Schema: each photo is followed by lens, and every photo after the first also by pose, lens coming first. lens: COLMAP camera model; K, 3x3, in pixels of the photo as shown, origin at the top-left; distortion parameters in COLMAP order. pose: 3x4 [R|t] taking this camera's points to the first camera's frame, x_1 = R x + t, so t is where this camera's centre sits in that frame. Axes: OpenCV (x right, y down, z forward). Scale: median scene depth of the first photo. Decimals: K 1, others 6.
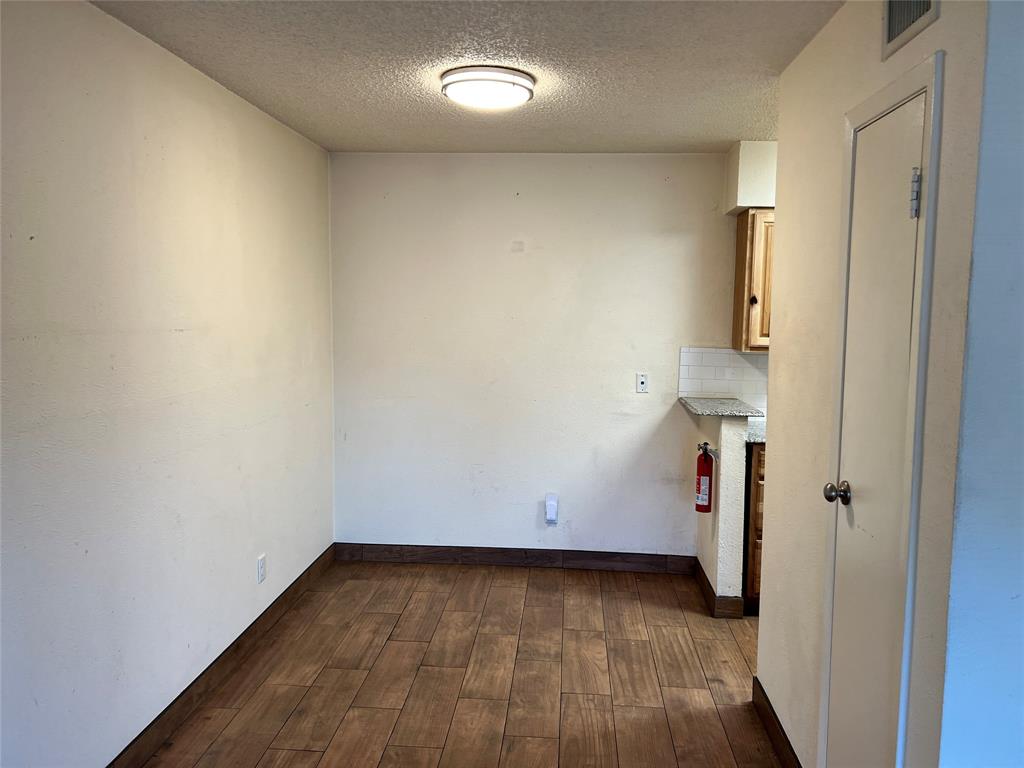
lens RADIAL K [[777.1, 0, 512.3], [0, 777.1, 375.7], [0, 0, 1]] dist [0.059049, -0.047849]
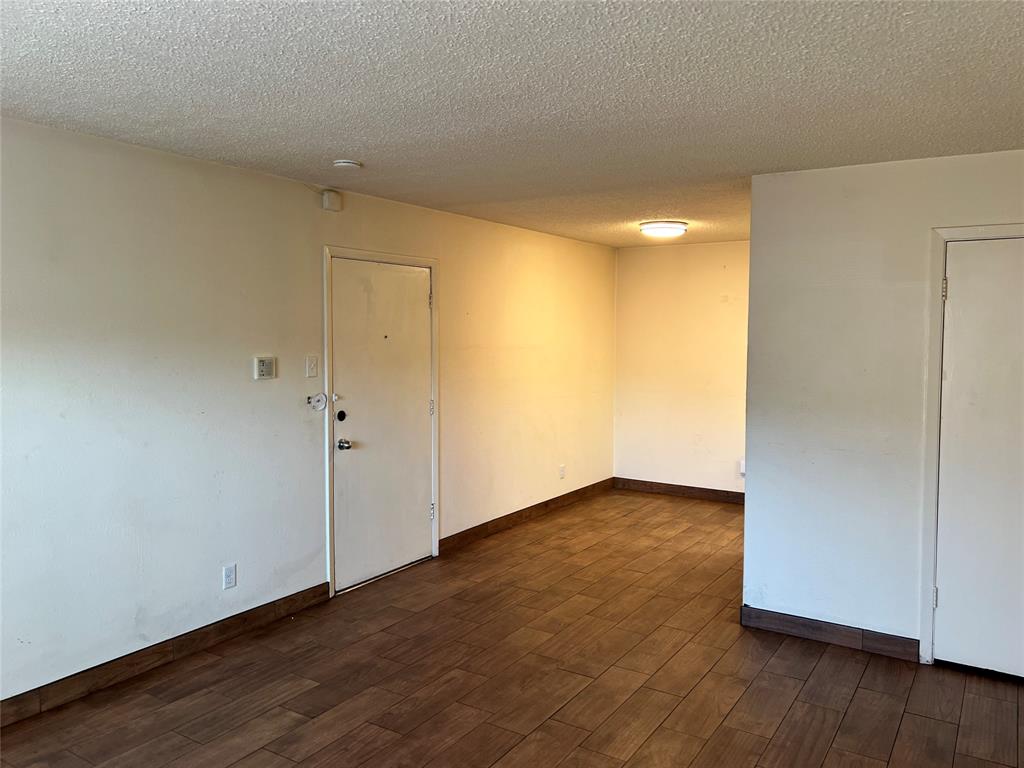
lens RADIAL K [[777.1, 0, 518.8], [0, 777.1, 388.5], [0, 0, 1]] dist [0.059049, -0.047849]
pose [[0.883865, 0.028343, -0.466883, 0.446629], [-0.038504, 0.999184, -0.012236, 0.061360], [0.466155, 0.028792, 0.884234, -0.708931]]
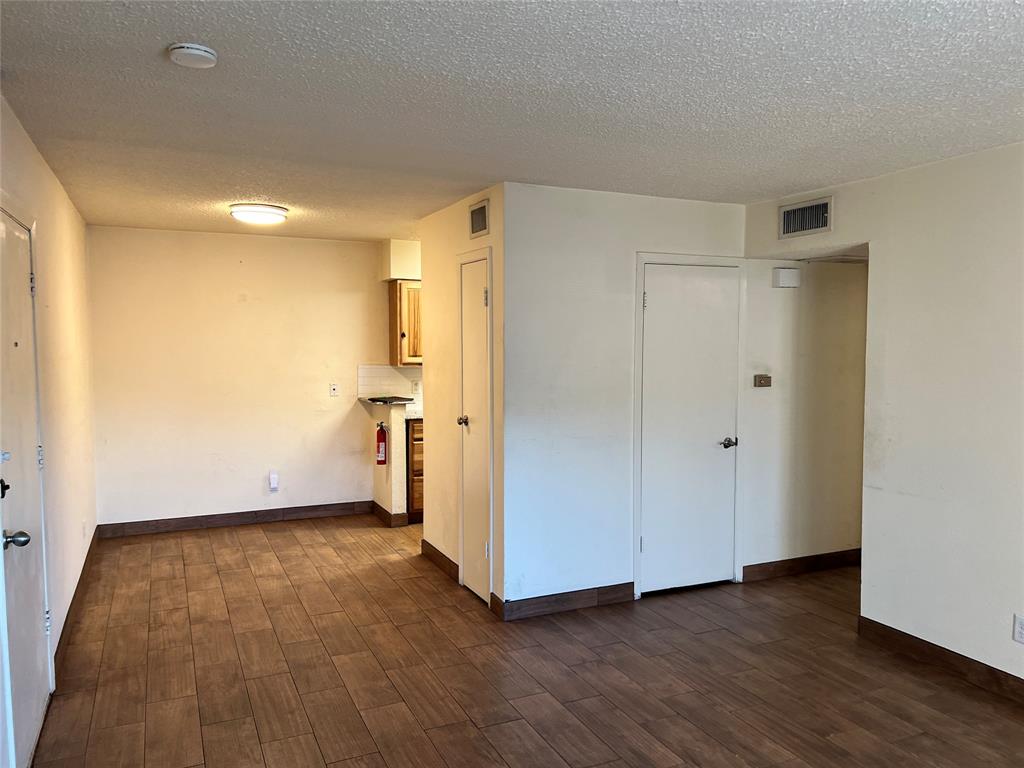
lens RADIAL K [[777.1, 0, 525.4], [0, 777.1, 385.8], [0, 0, 1]] dist [0.059049, -0.047849]
pose [[0.870721, -0.041409, 0.490030, -0.290228], [0.053434, 0.998515, -0.010567, 0.043751], [-0.488865, 0.035385, 0.871641, -0.582154]]
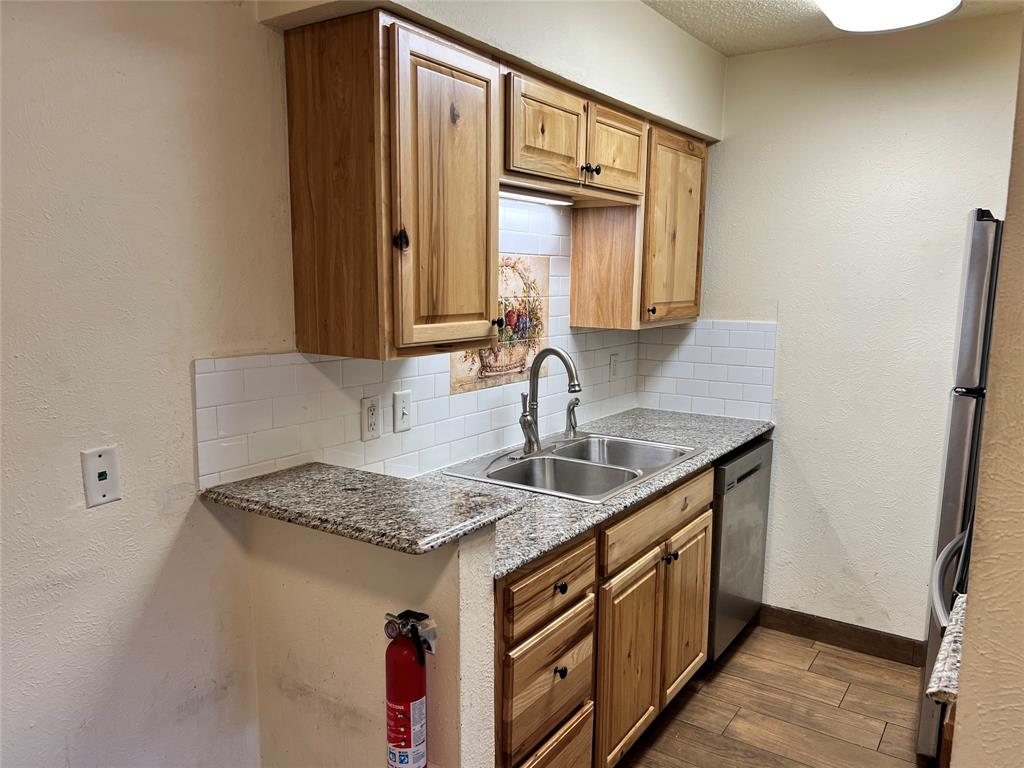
lens RADIAL K [[777.1, 0, 515.9], [0, 777.1, 381.1], [0, 0, 1]] dist [0.059049, -0.047849]
pose [[0.482493, -0.131826, 0.865923, -0.044082], [0.072629, 0.991226, 0.110433, -0.065276], [-0.872884, 0.009608, 0.487834, 0.774516]]
